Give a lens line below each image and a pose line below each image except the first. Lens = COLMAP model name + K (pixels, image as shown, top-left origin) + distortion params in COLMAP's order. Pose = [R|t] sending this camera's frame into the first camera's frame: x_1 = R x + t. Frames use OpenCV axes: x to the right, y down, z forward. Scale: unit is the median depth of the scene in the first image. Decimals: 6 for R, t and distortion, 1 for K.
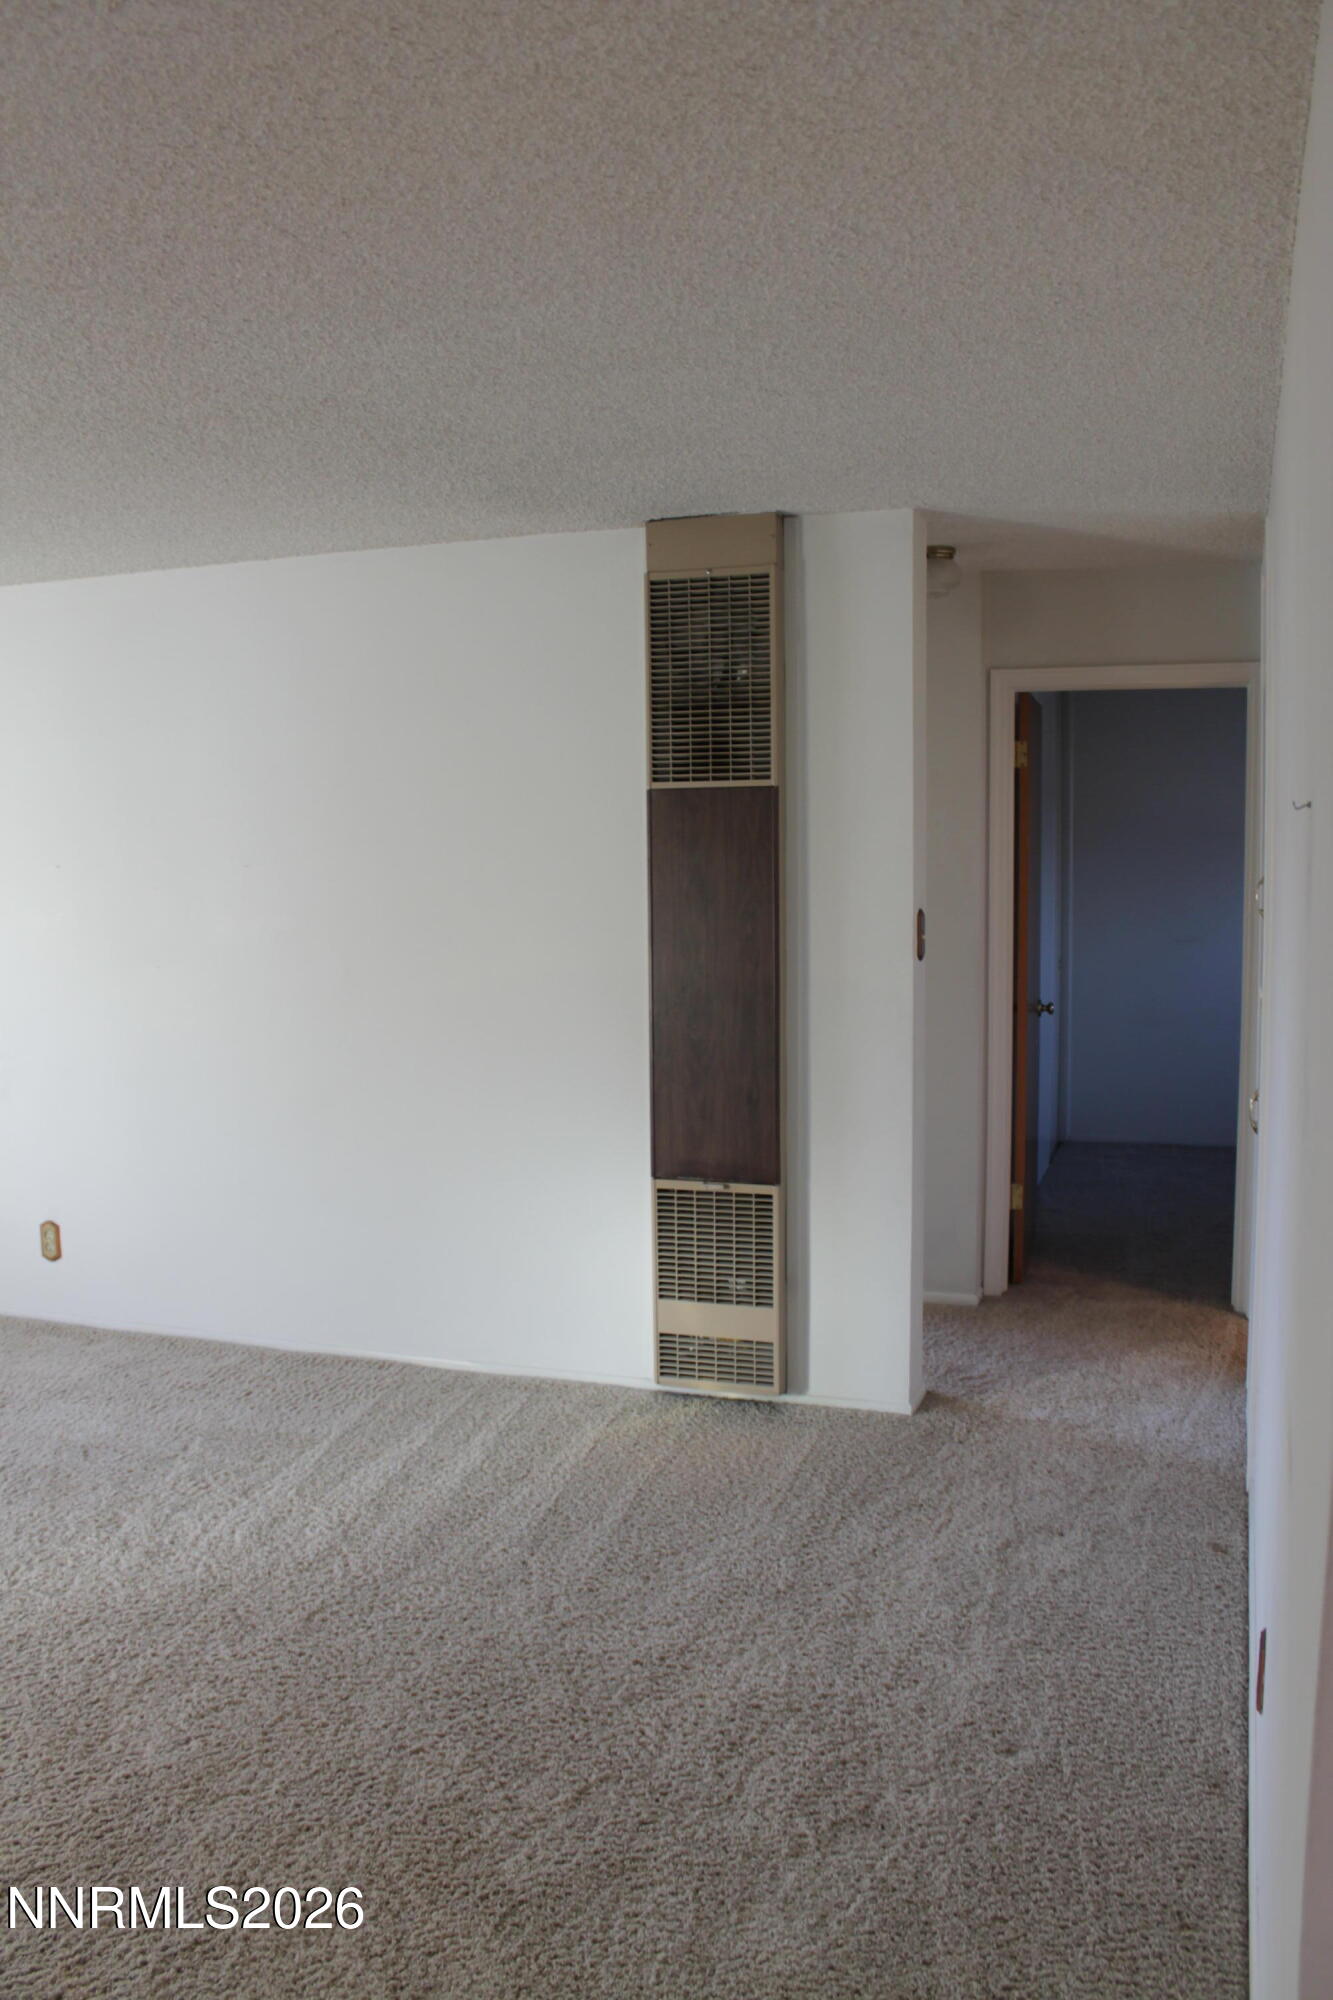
lens RADIAL K [[1663.1, 0, 666.5], [0, 1663.1, 1000.0], [0, 0, 1]] dist [-0.152592, 0.116655]
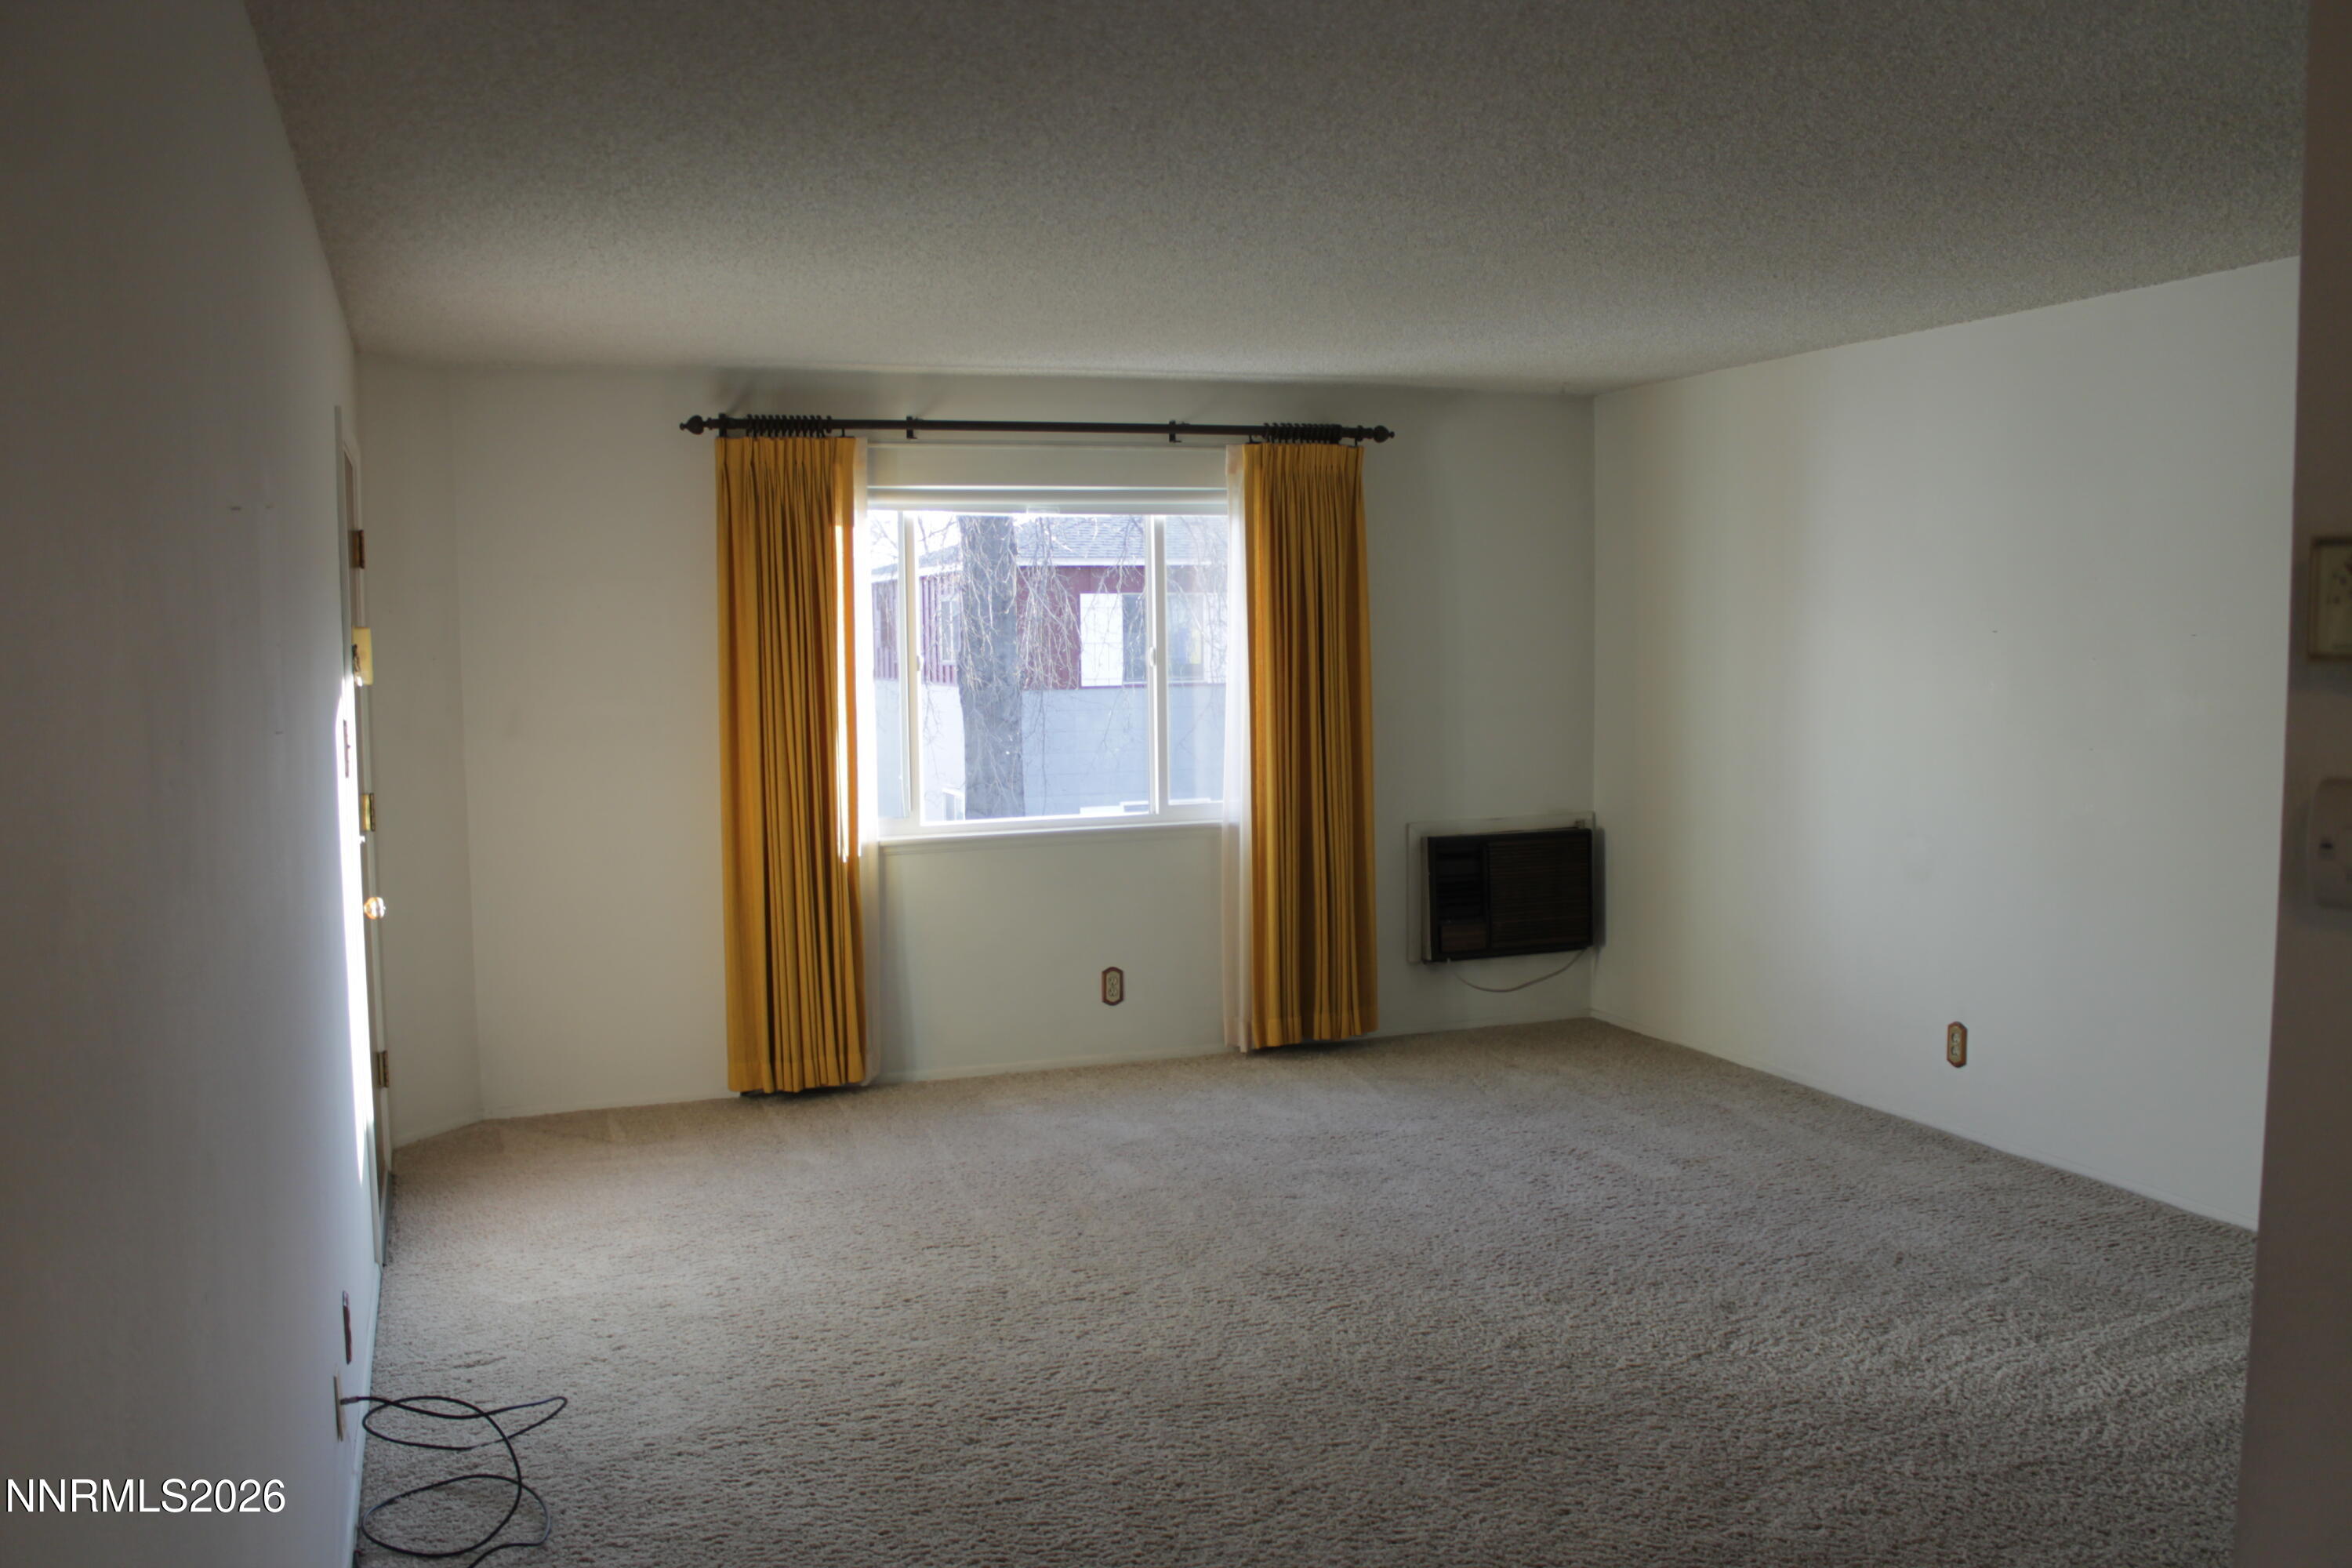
lens RADIAL K [[1955.8, 0, 1176.0], [0, 1955.8, 784.0], [0, 0, 1]] dist [-0.152592, 0.116655]
pose [[0.639789, 0.064118, -0.765872, 0.221941], [-0.070639, 0.997202, 0.024474, 0.012474], [0.765298, 0.038443, 0.642528, -0.030603]]
